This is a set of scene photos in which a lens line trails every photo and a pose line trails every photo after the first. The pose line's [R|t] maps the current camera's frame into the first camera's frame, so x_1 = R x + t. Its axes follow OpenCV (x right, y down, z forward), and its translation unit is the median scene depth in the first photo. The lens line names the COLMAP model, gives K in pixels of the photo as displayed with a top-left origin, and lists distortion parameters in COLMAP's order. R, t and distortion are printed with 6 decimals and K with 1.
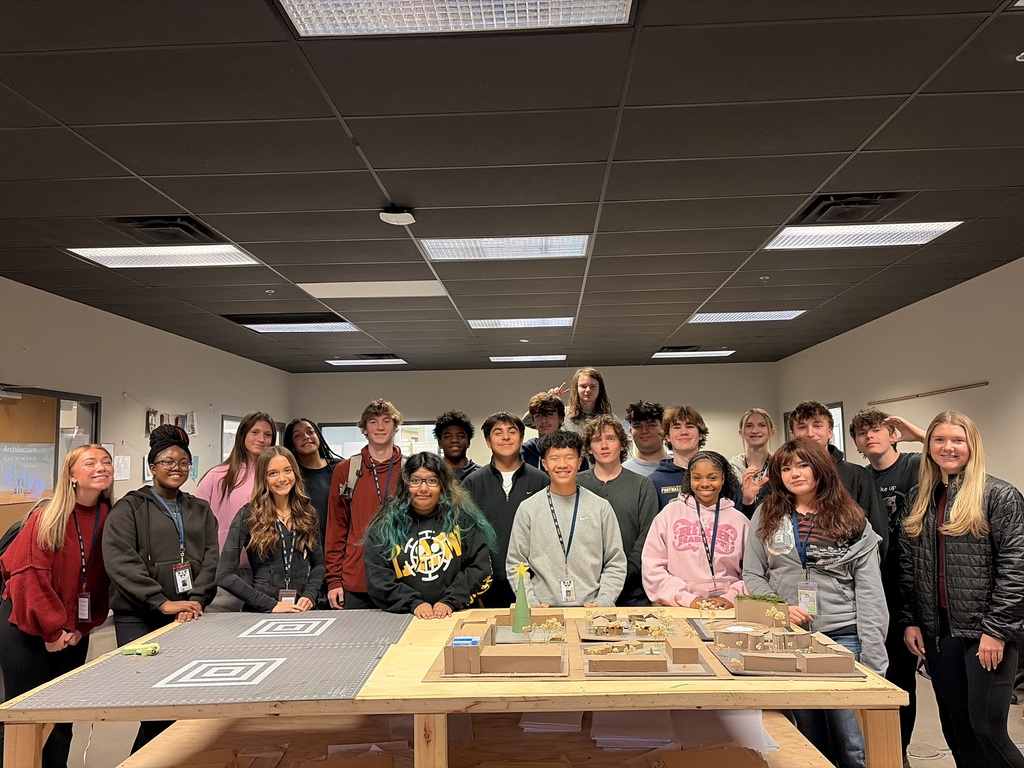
lens RADIAL K [[785.3, 0, 520.8], [0, 785.3, 386.1], [0, 0, 1]] dist [0.039784, -0.051108]
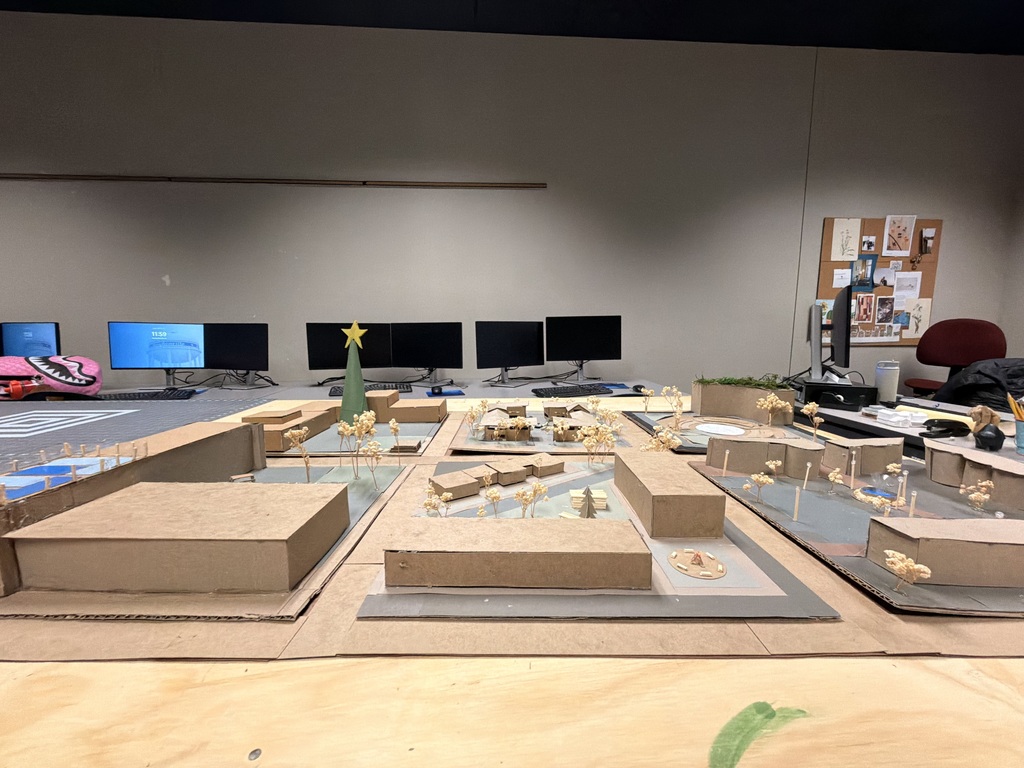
lens RADIAL K [[414.2, 0, 514.8], [0, 414.2, 380.7], [0, 0, 1]] dist [0.002598, 0.000016]
pose [[0.999305, 0.011793, 0.035351, 0.106311], [-0.019205, 0.975912, 0.217317, 0.207312], [-0.031937, -0.217845, 0.975461, 0.712426]]
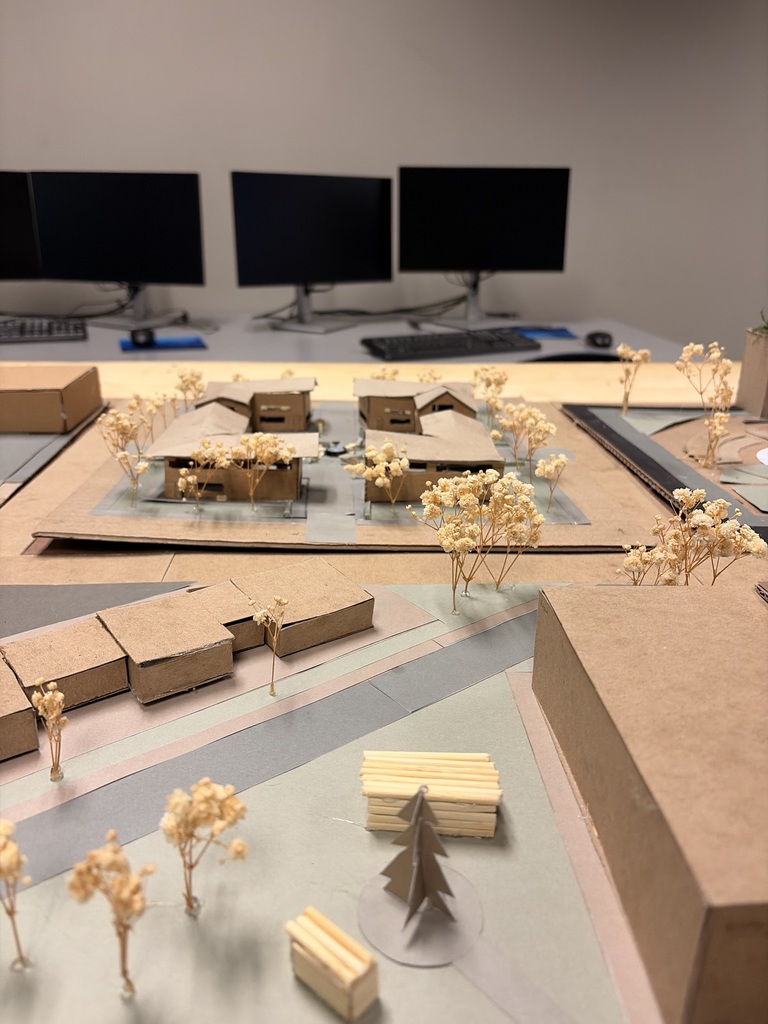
lens RADIAL K [[785.3, 0, 384.3], [0, 785.3, 510.5], [0, 0, 1]] dist [0.039784, -0.051108]
pose [[0.996757, 0.008381, 0.080037, 0.133500], [-0.043141, 0.895226, 0.443519, 0.227901], [-0.067934, -0.445533, 0.892684, 0.813552]]
